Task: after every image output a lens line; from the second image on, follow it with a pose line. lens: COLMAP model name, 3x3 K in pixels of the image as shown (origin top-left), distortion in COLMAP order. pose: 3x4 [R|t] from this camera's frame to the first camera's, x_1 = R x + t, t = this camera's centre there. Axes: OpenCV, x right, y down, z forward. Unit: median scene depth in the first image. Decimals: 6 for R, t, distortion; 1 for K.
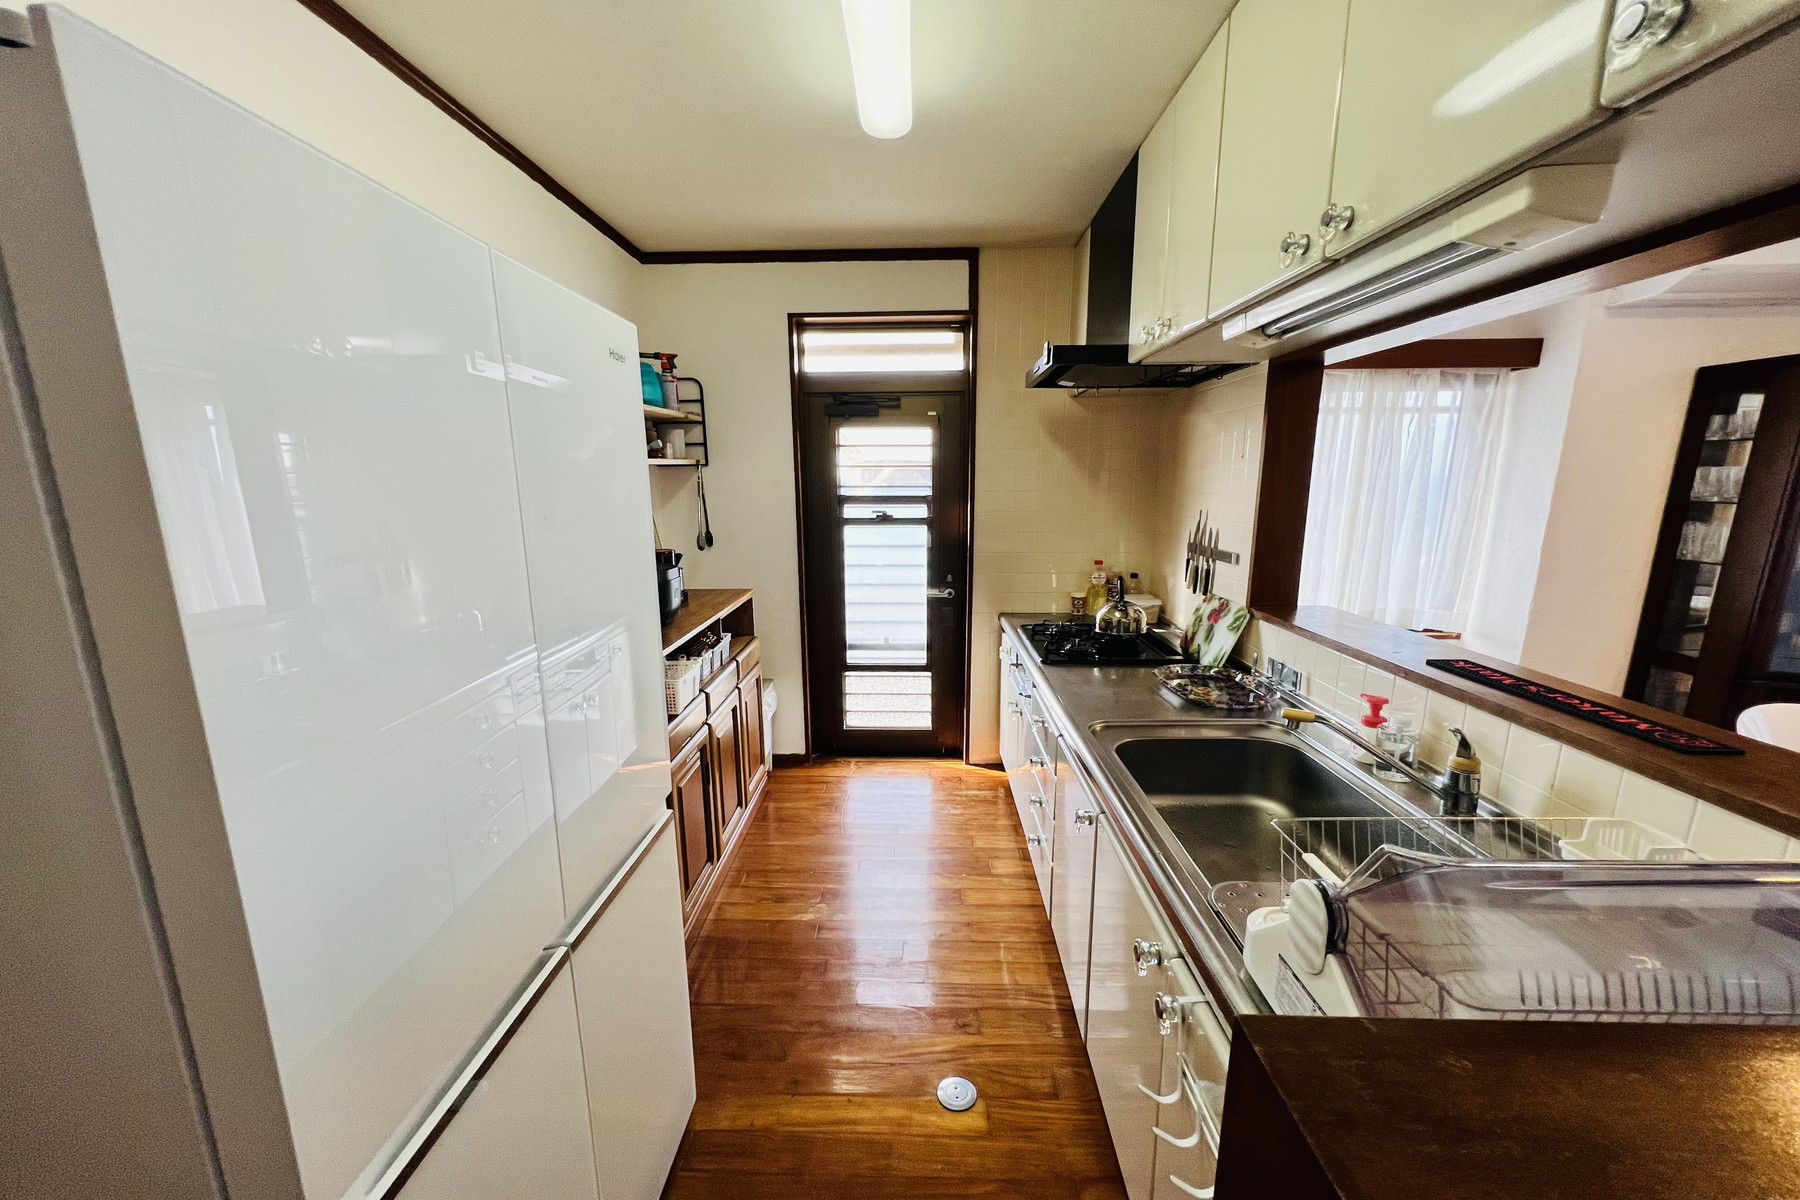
lens RADIAL K [[725.4, 0, 902.8], [0, 725.4, 631.6], [0, 0, 1]] dist [-0.001677, -0.000399]
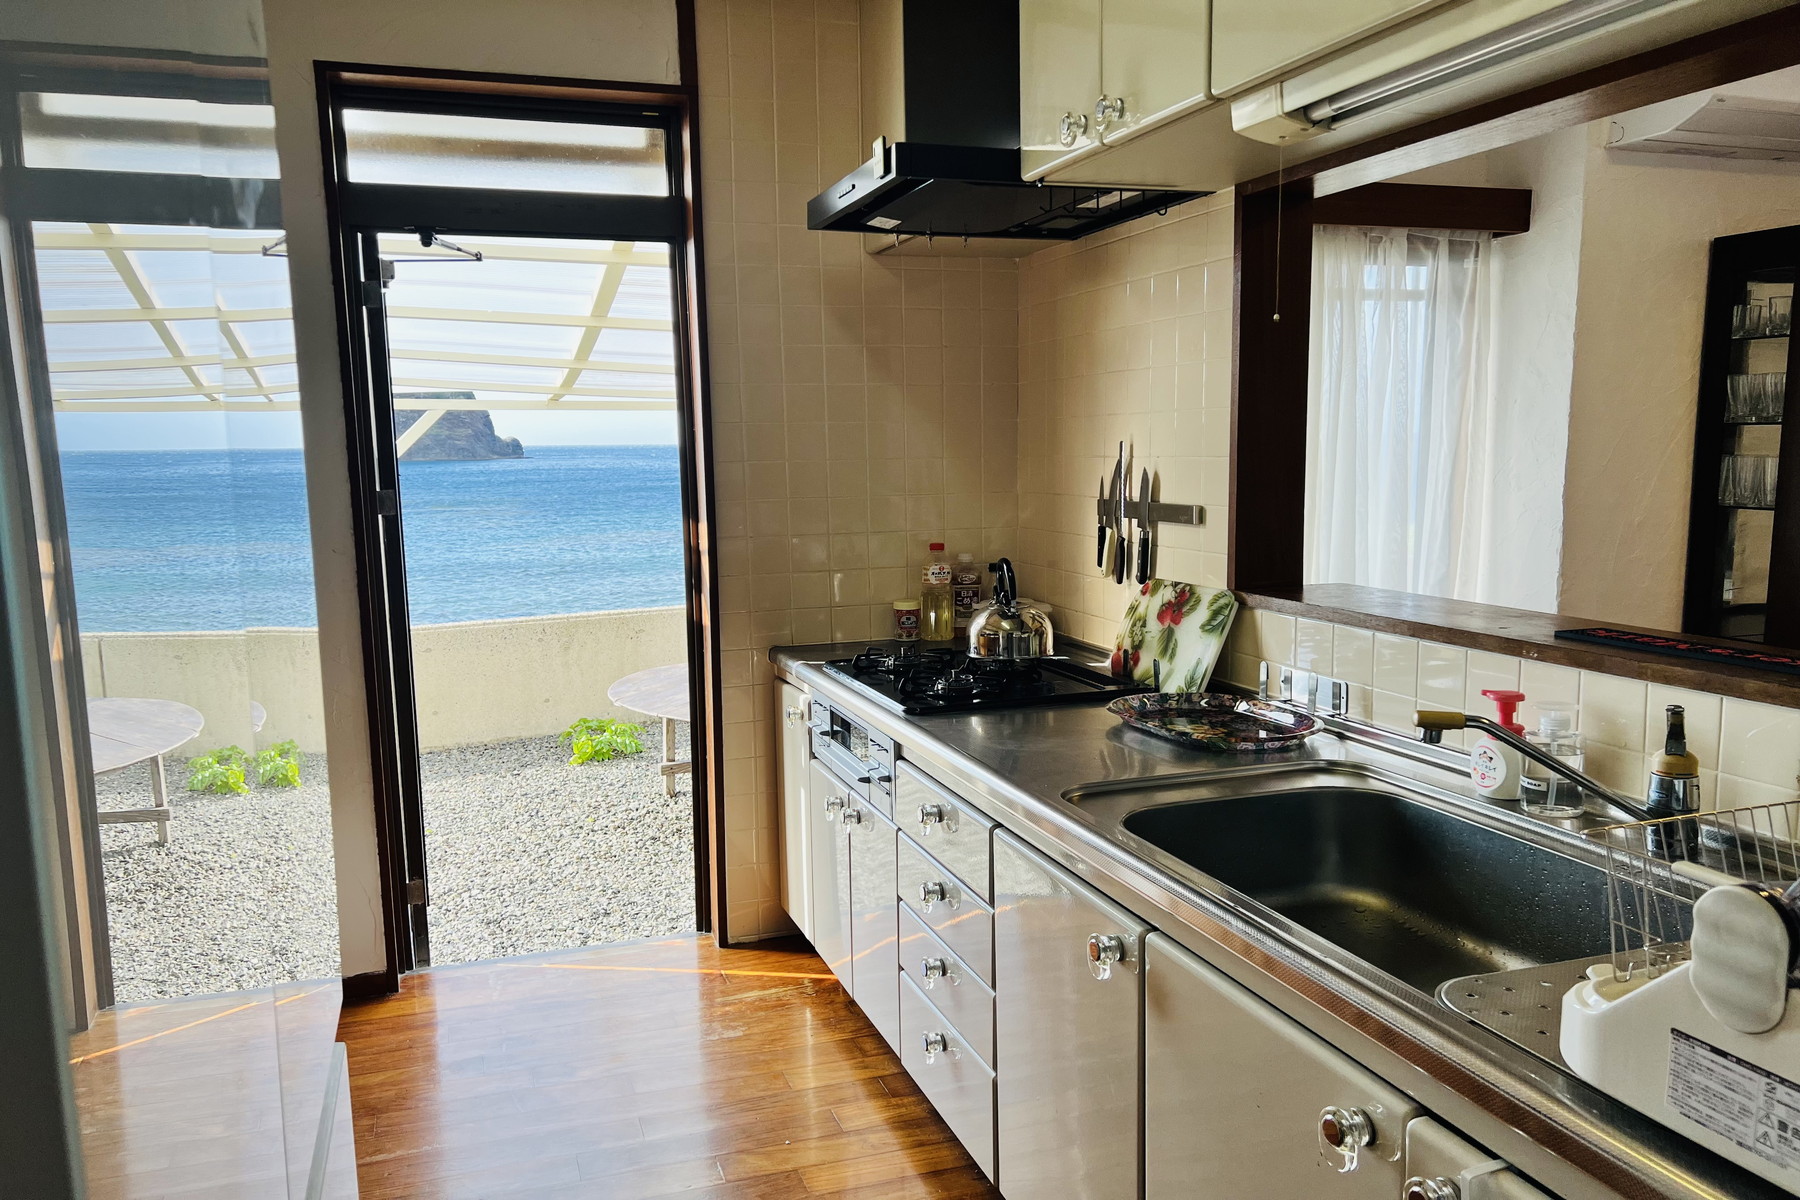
lens RADIAL K [[1350.9, 0, 899.8], [0, 1350.9, 642.1], [0, 0, 1]] dist [0.022157, 0.003354]
pose [[0.936903, -0.060373, 0.344336, -0.154905], [0.083678, 0.995071, -0.053212, 0.040672], [-0.339427, 0.078668, 0.937337, 0.039072]]
